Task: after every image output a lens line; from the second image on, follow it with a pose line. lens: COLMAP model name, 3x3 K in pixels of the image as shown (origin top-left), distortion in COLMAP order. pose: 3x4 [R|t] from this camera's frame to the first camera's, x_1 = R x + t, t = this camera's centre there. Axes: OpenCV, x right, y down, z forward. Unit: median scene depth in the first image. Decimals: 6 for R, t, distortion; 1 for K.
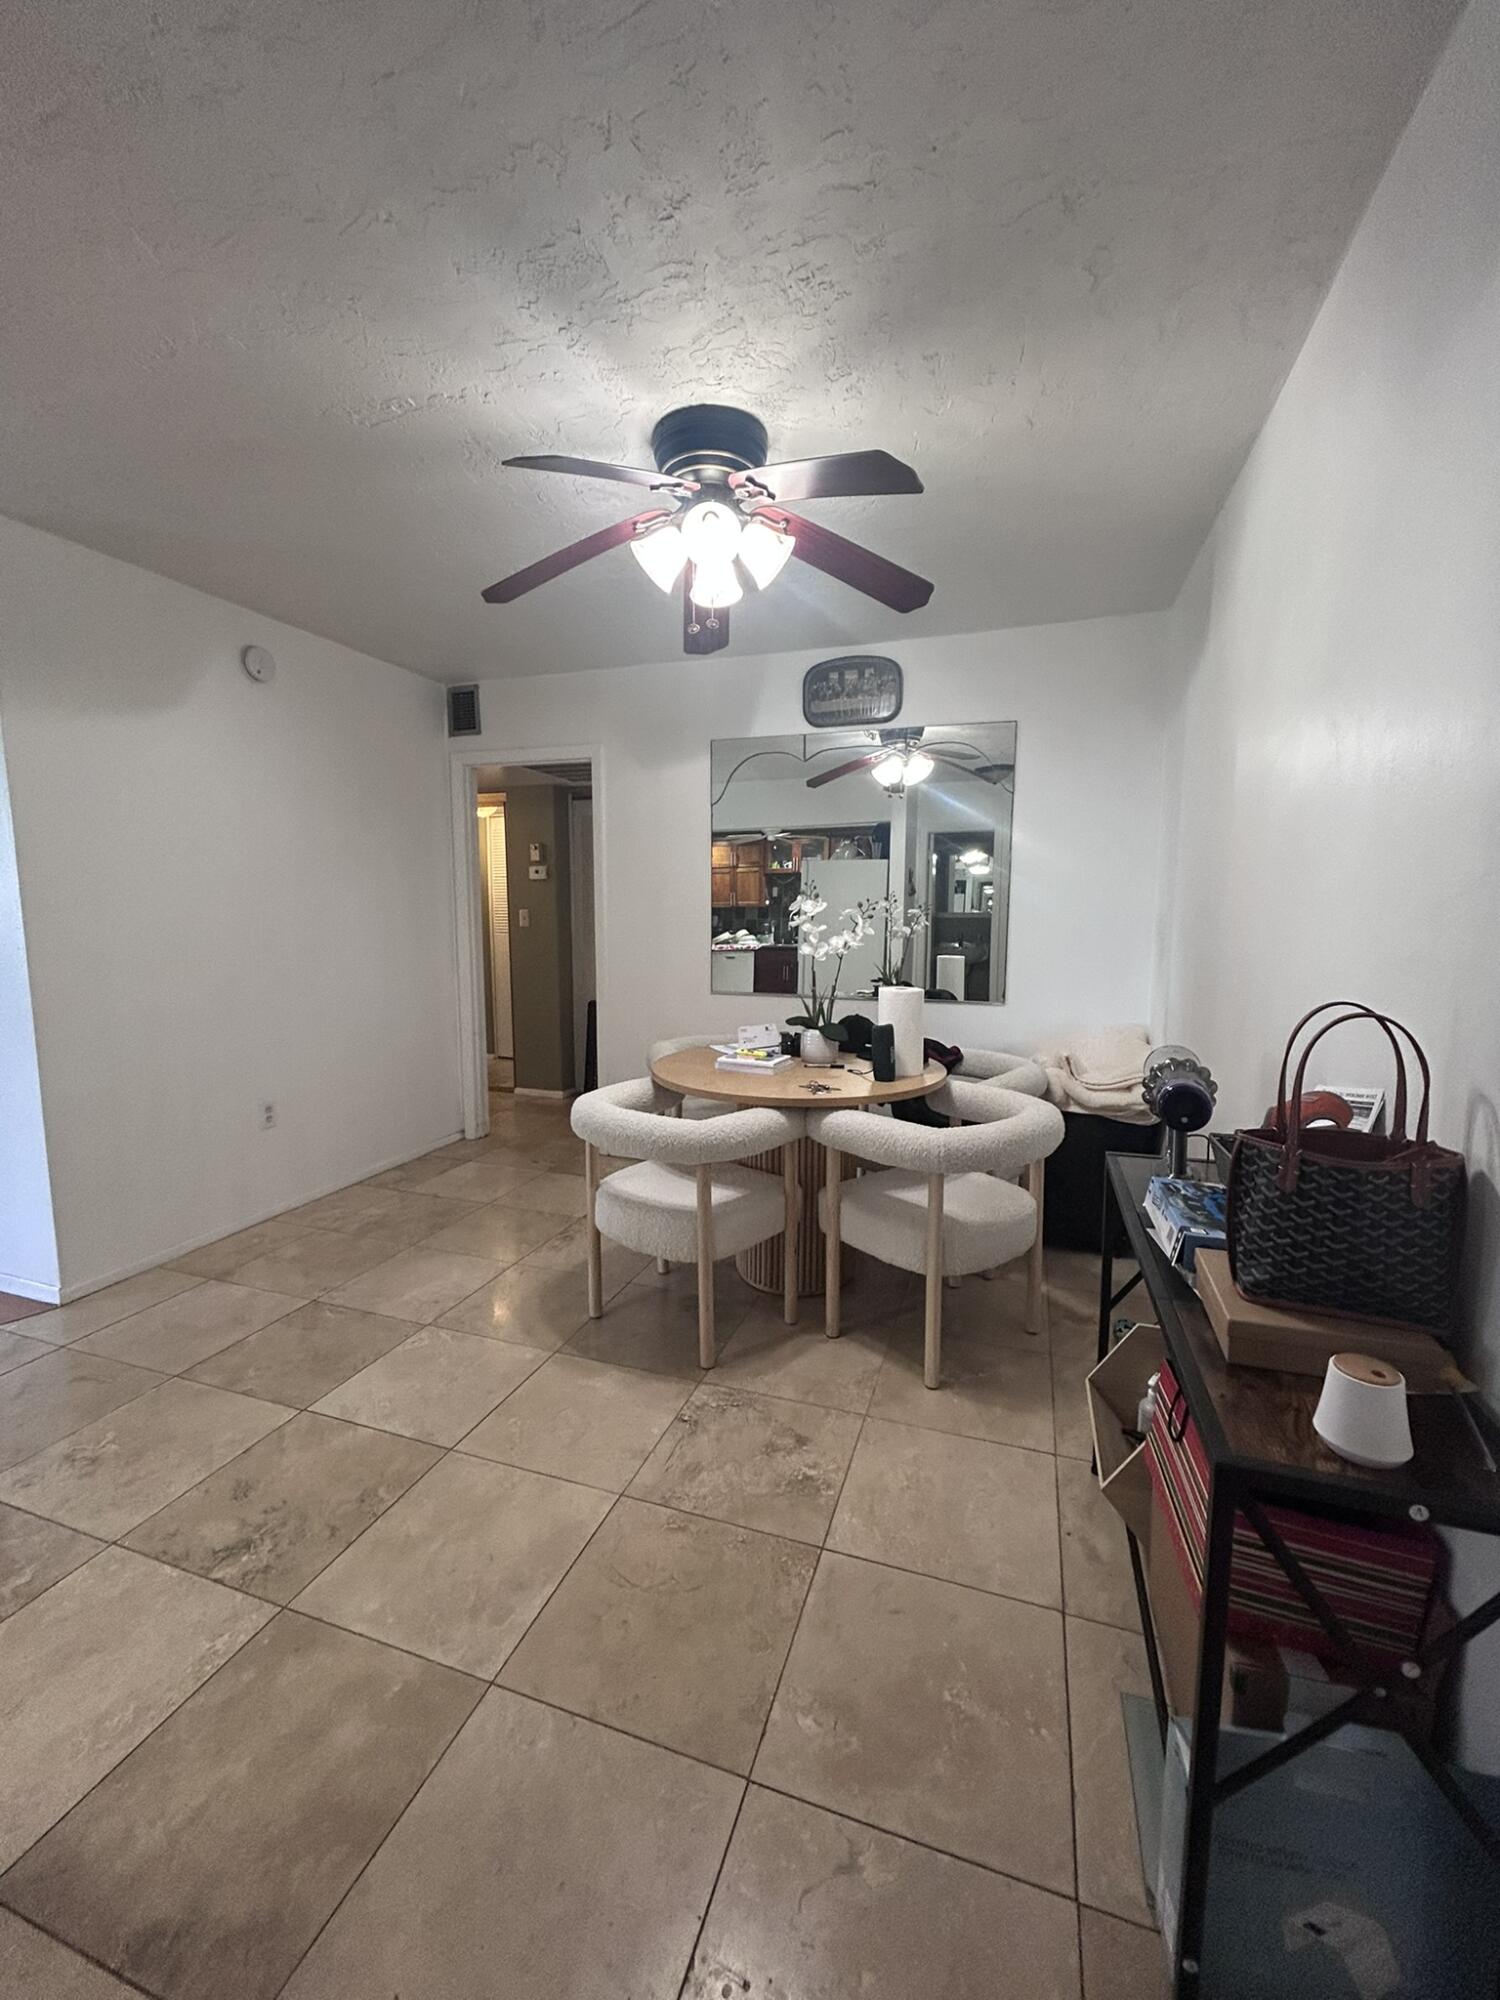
lens RADIAL K [[802.6, 0, 752.4], [0, 802.6, 1000.6], [0, 0, 1]] dist [-0.001680, -0.000838]
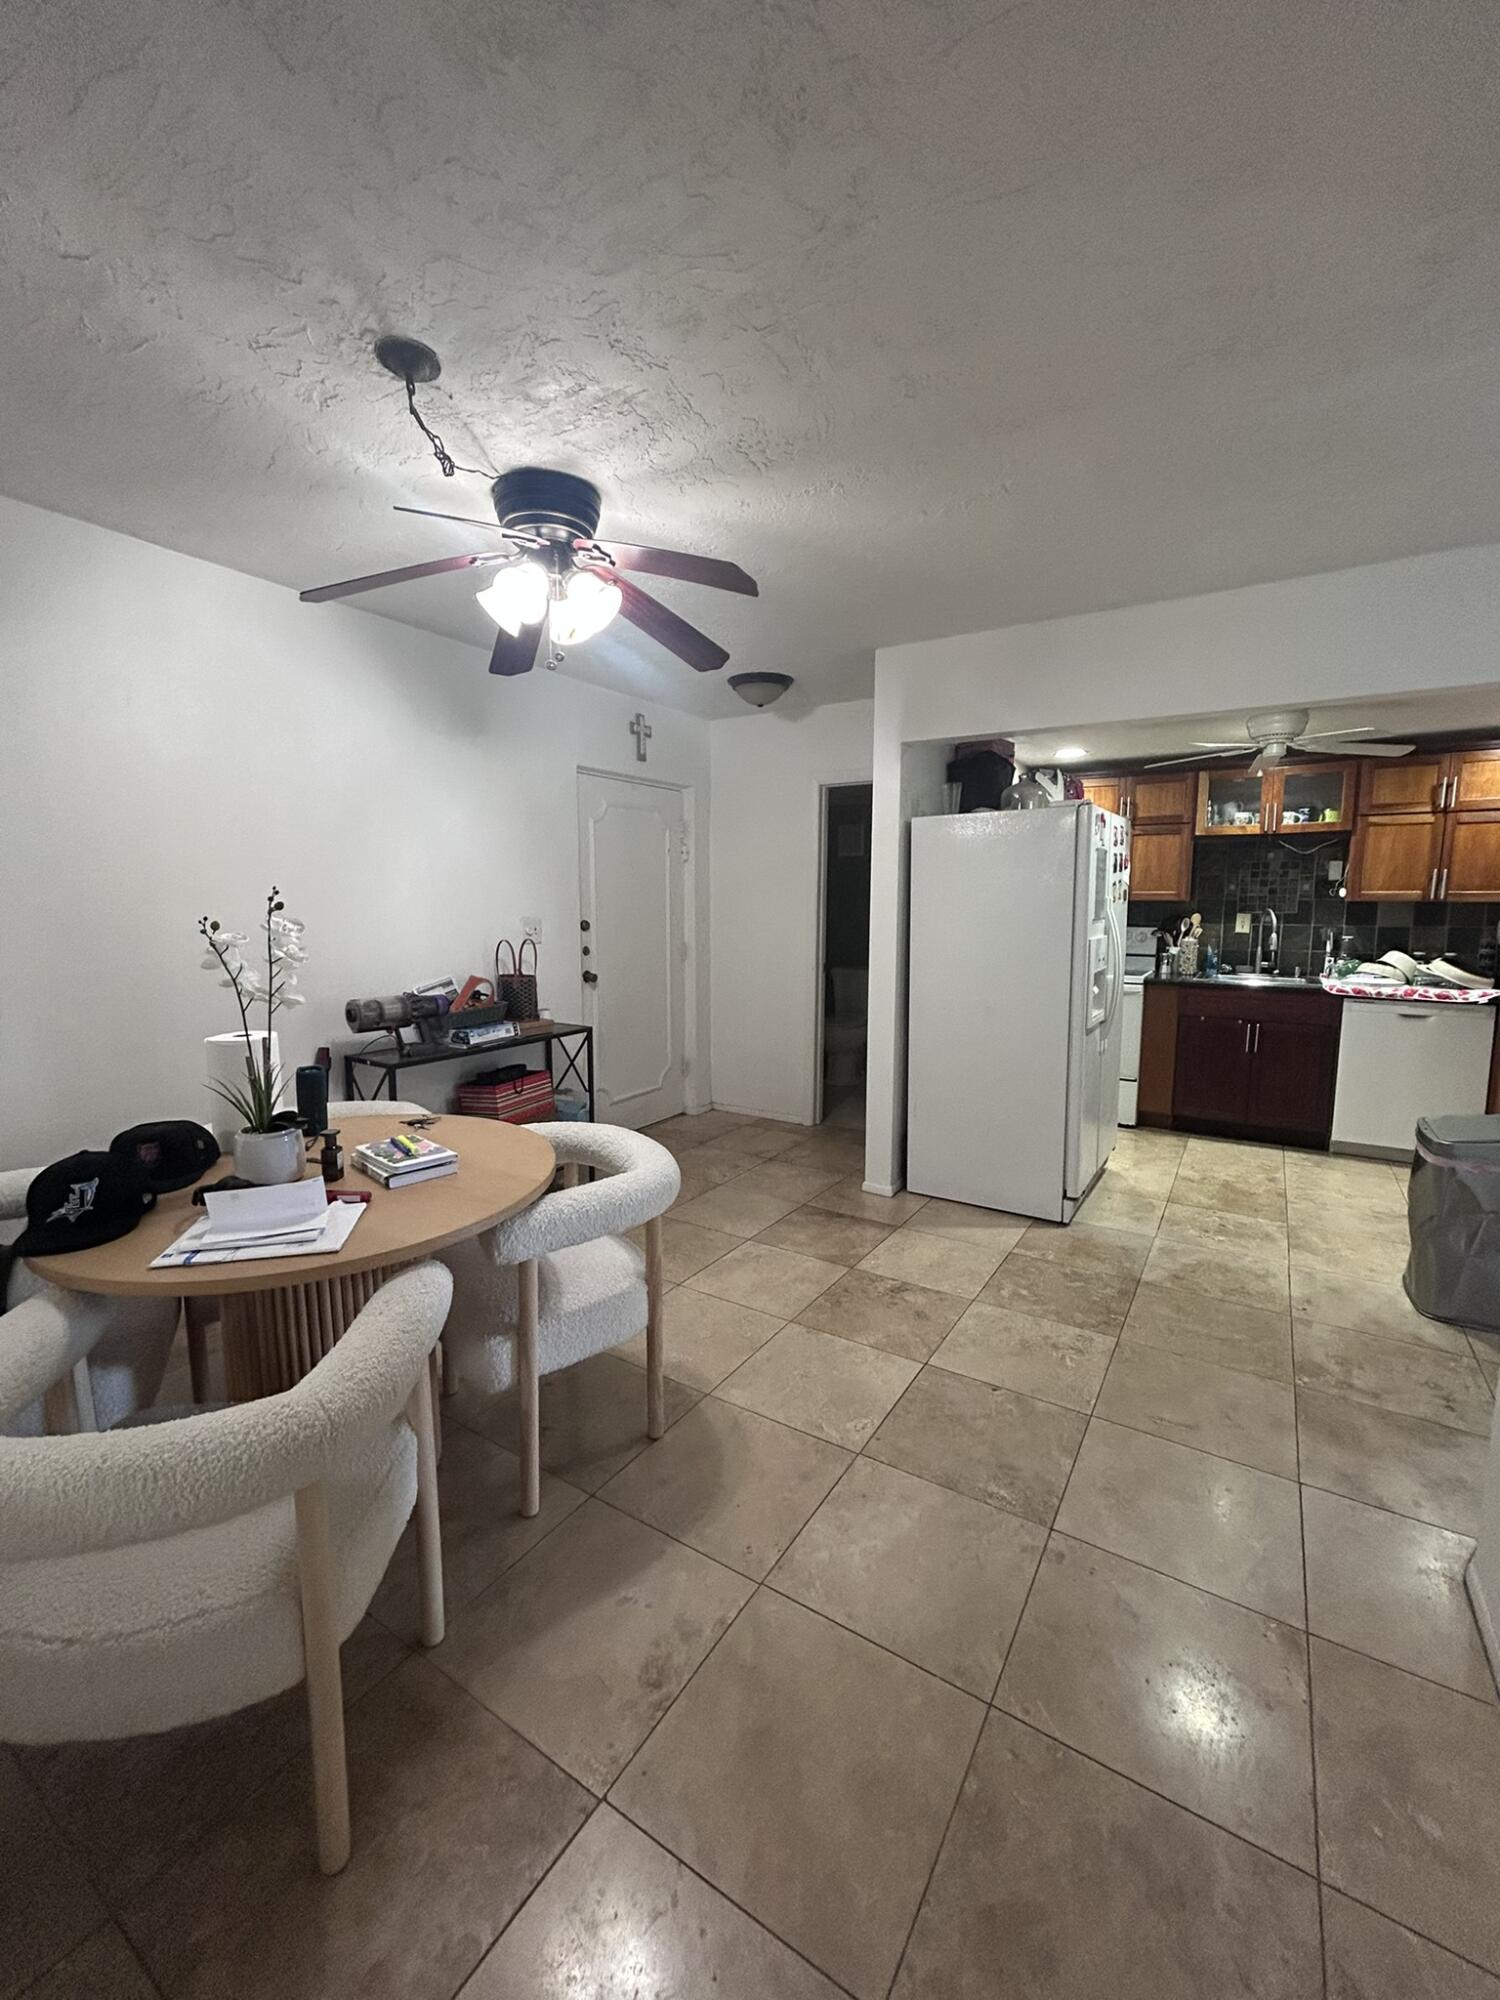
lens RADIAL K [[802.6, 0, 752.4], [0, 802.6, 1000.6], [0, 0, 1]] dist [-0.001680, -0.000838]
pose [[-0.970776, -0.035550, 0.237341, -0.364213], [0.022768, 0.970865, 0.238545, -0.172840], [-0.238906, 0.236977, -0.941683, 1.279036]]
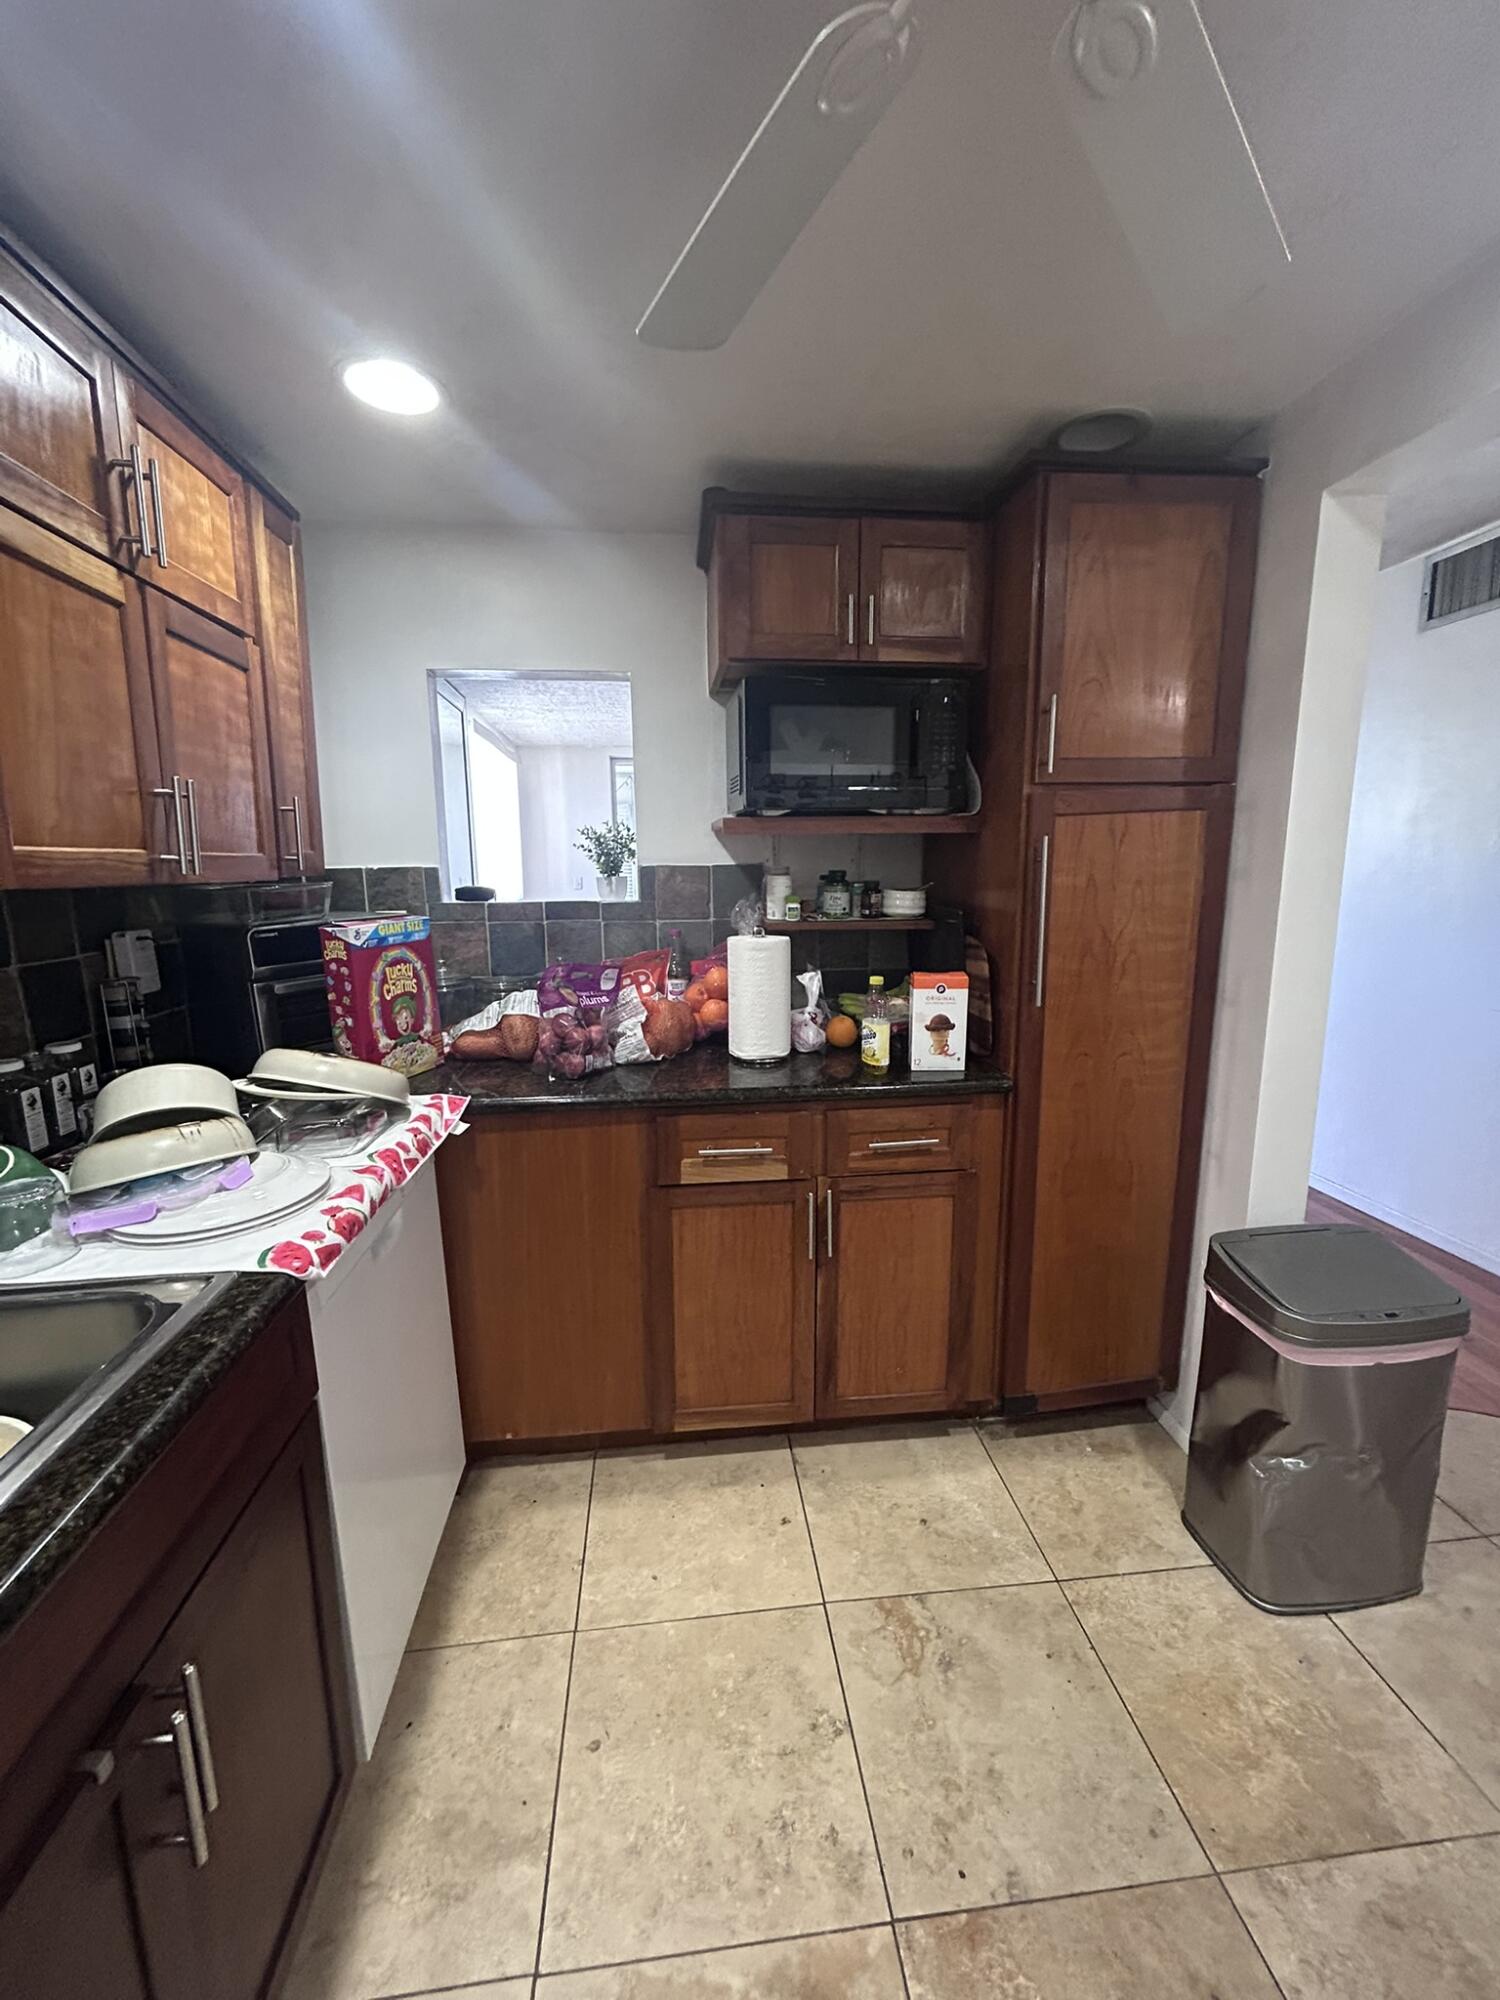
lens RADIAL K [[802.6, 0, 752.4], [0, 802.6, 1000.6], [0, 0, 1]] dist [-0.001680, -0.000838]
pose [[0.423785, 0.151491, -0.893004, -0.642790], [-0.094219, 0.987939, 0.122882, -0.013282], [0.900849, 0.032063, 0.432947, -0.142632]]
